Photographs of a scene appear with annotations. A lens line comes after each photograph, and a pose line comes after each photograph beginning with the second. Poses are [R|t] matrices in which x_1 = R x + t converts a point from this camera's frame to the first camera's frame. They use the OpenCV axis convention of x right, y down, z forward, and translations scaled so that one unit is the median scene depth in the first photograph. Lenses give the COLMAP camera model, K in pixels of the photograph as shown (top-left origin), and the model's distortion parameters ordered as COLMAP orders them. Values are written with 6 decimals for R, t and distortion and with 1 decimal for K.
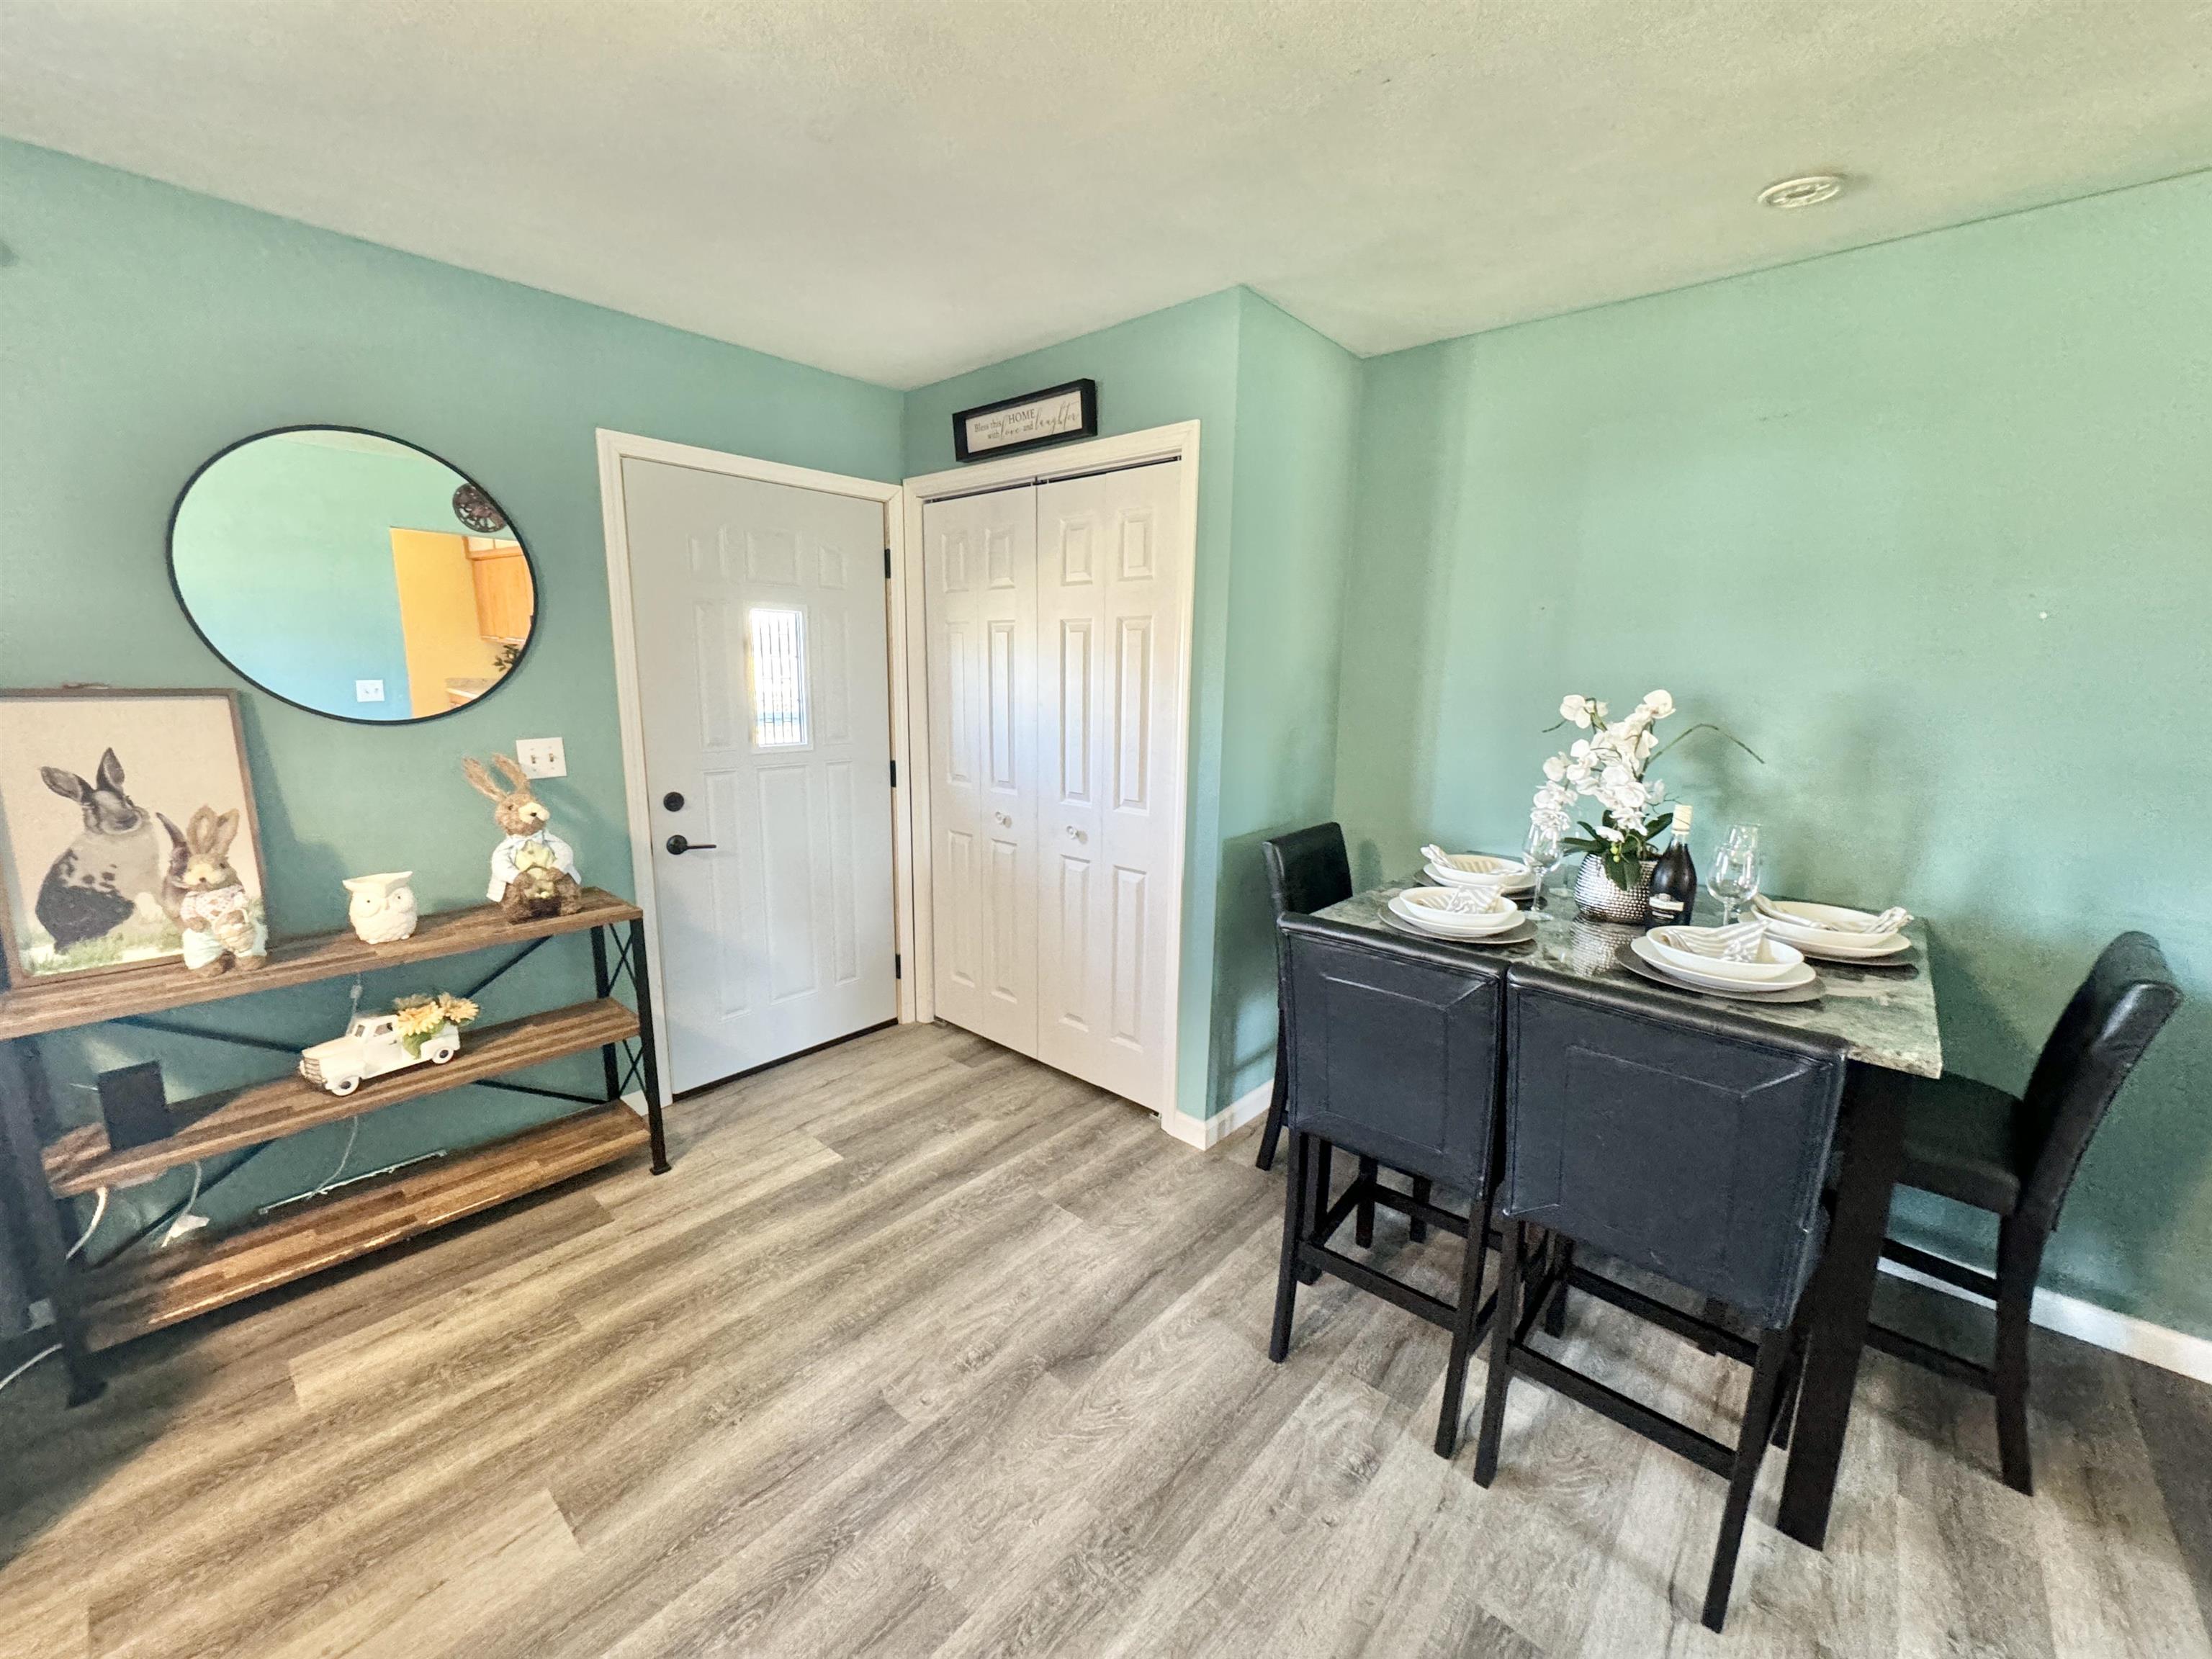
lens RADIAL K [[879.1, 0, 1107.9], [0, 879.1, 826.9], [0, 0, 1]] dist [-0.001798, -0.000369]
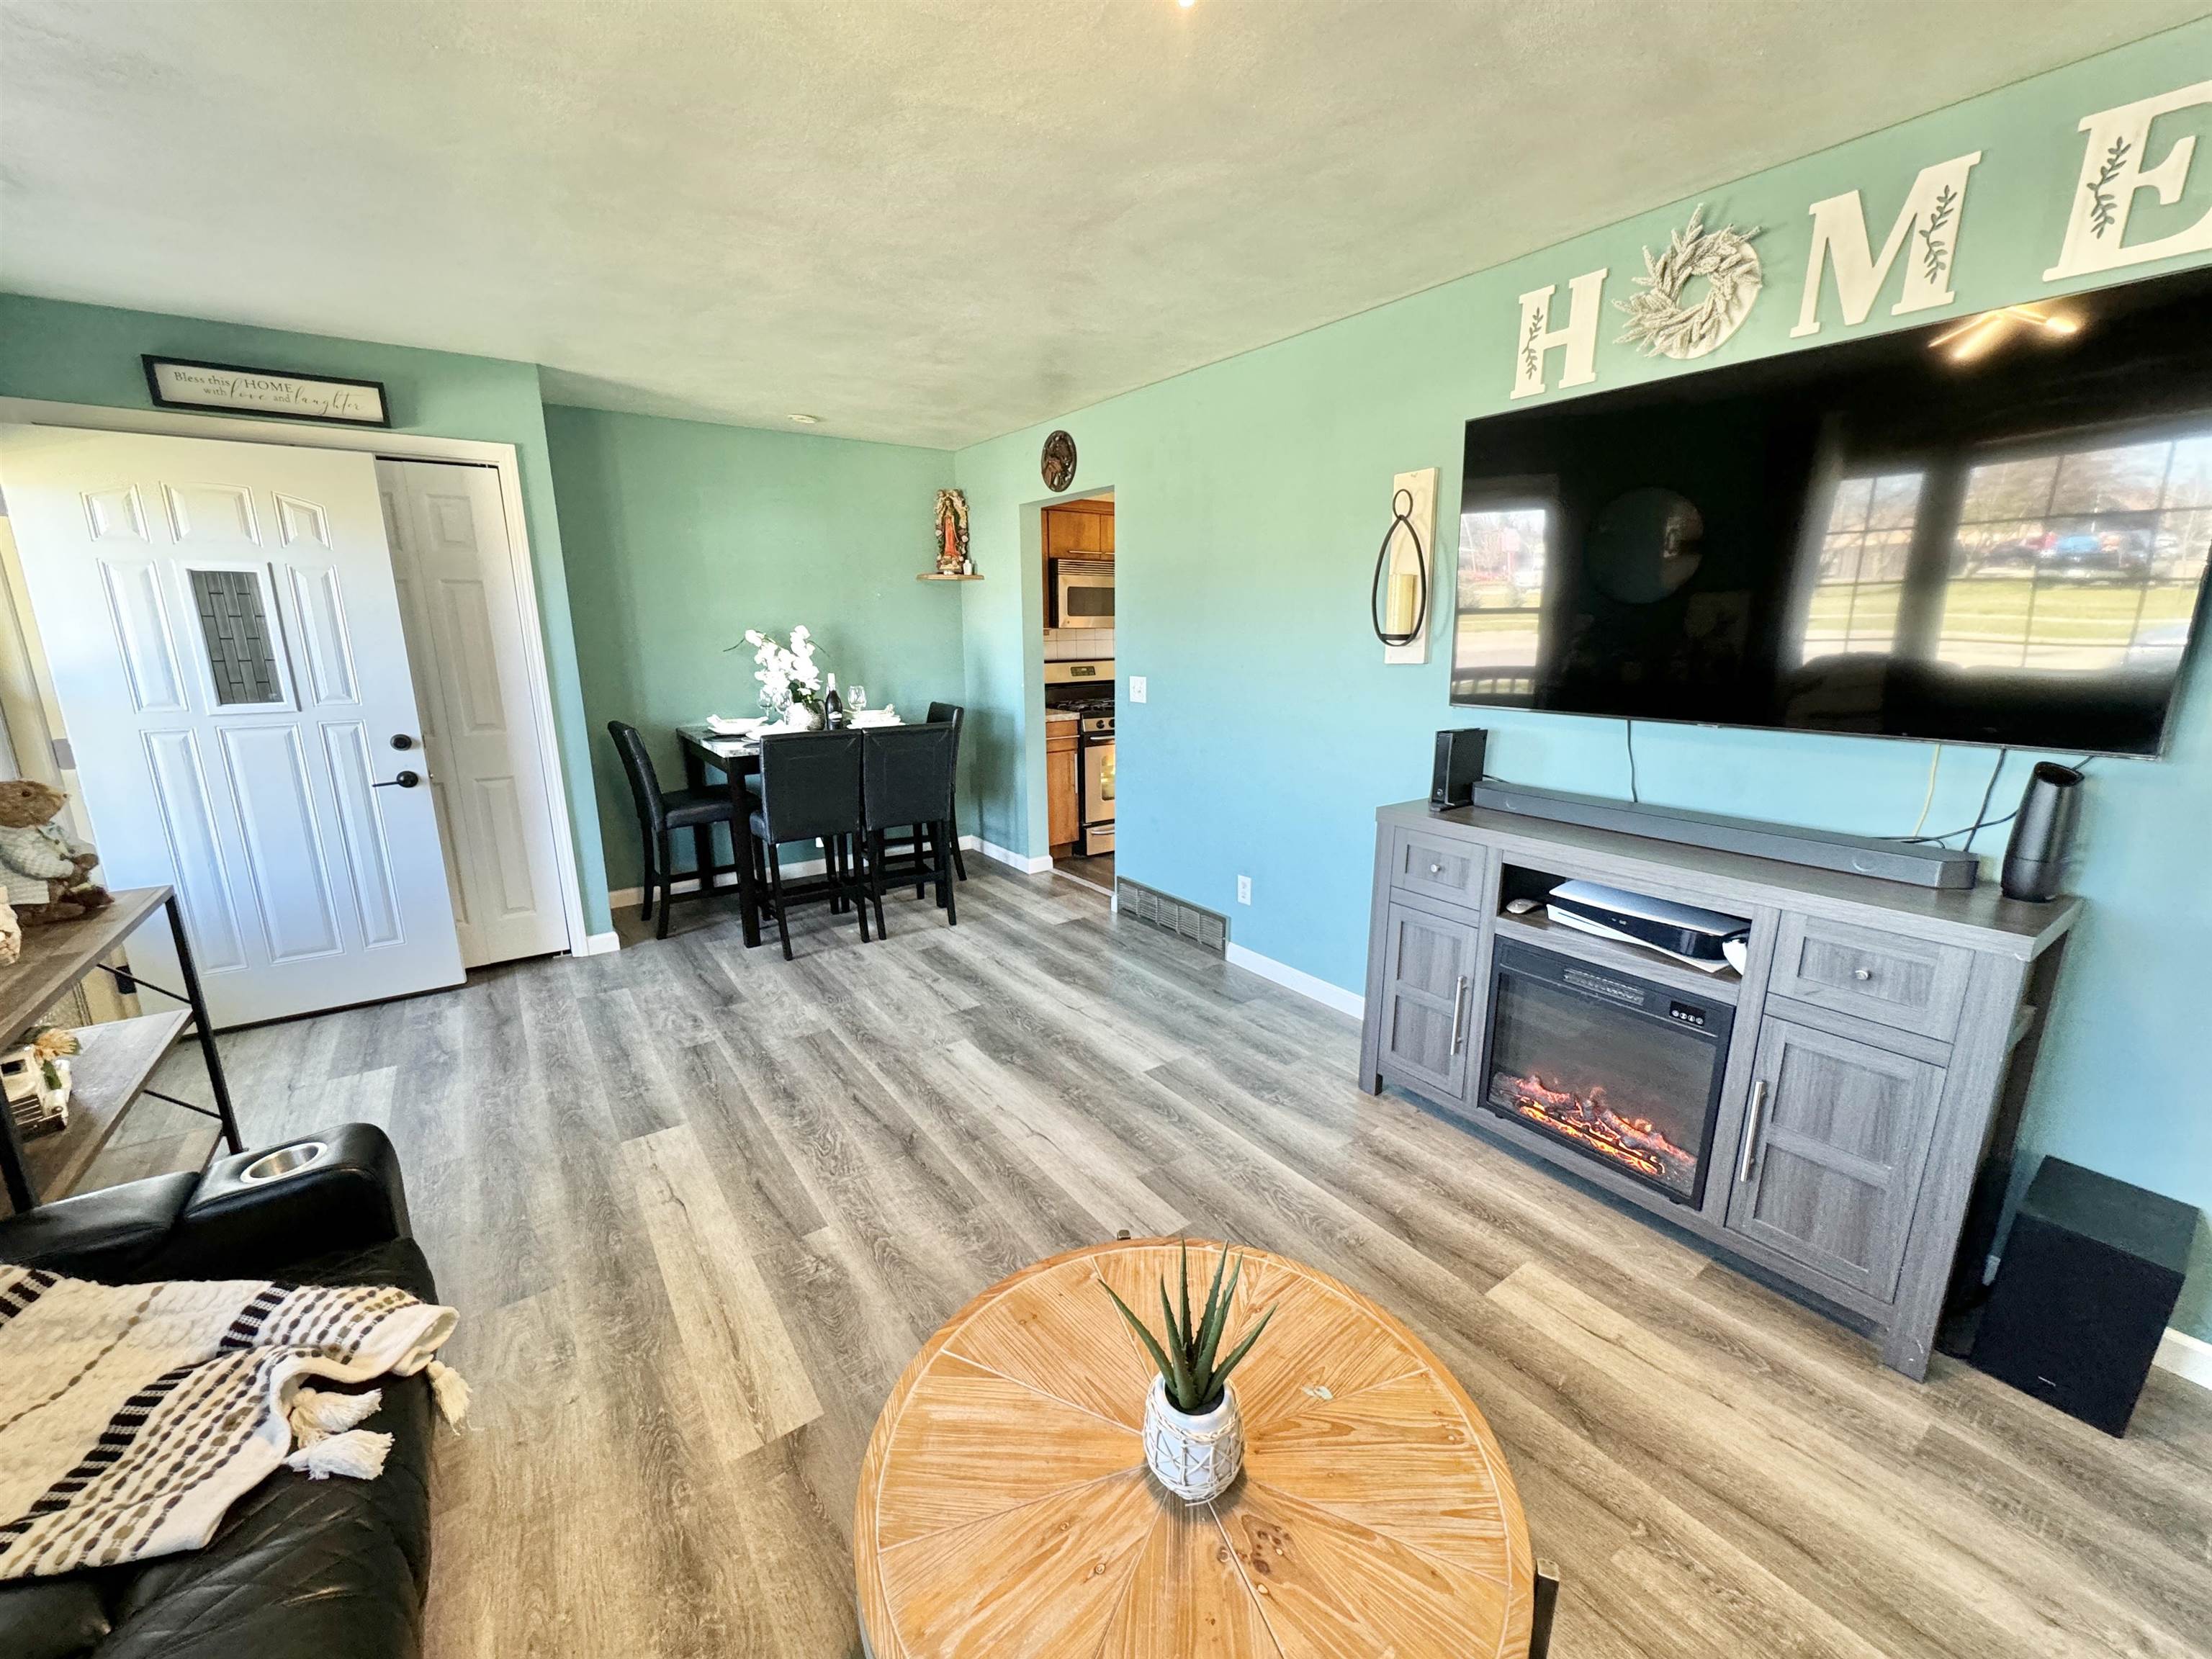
lens RADIAL K [[879.1, 0, 1110.2], [0, 879.1, 831.9], [0, 0, 1]] dist [-0.001798, -0.000369]
pose [[0.223006, -0.241096, 0.944532, -1.458647], [0.185186, 0.961766, 0.201772, 0.043492], [-0.957066, 0.129918, 0.259127, -0.274762]]
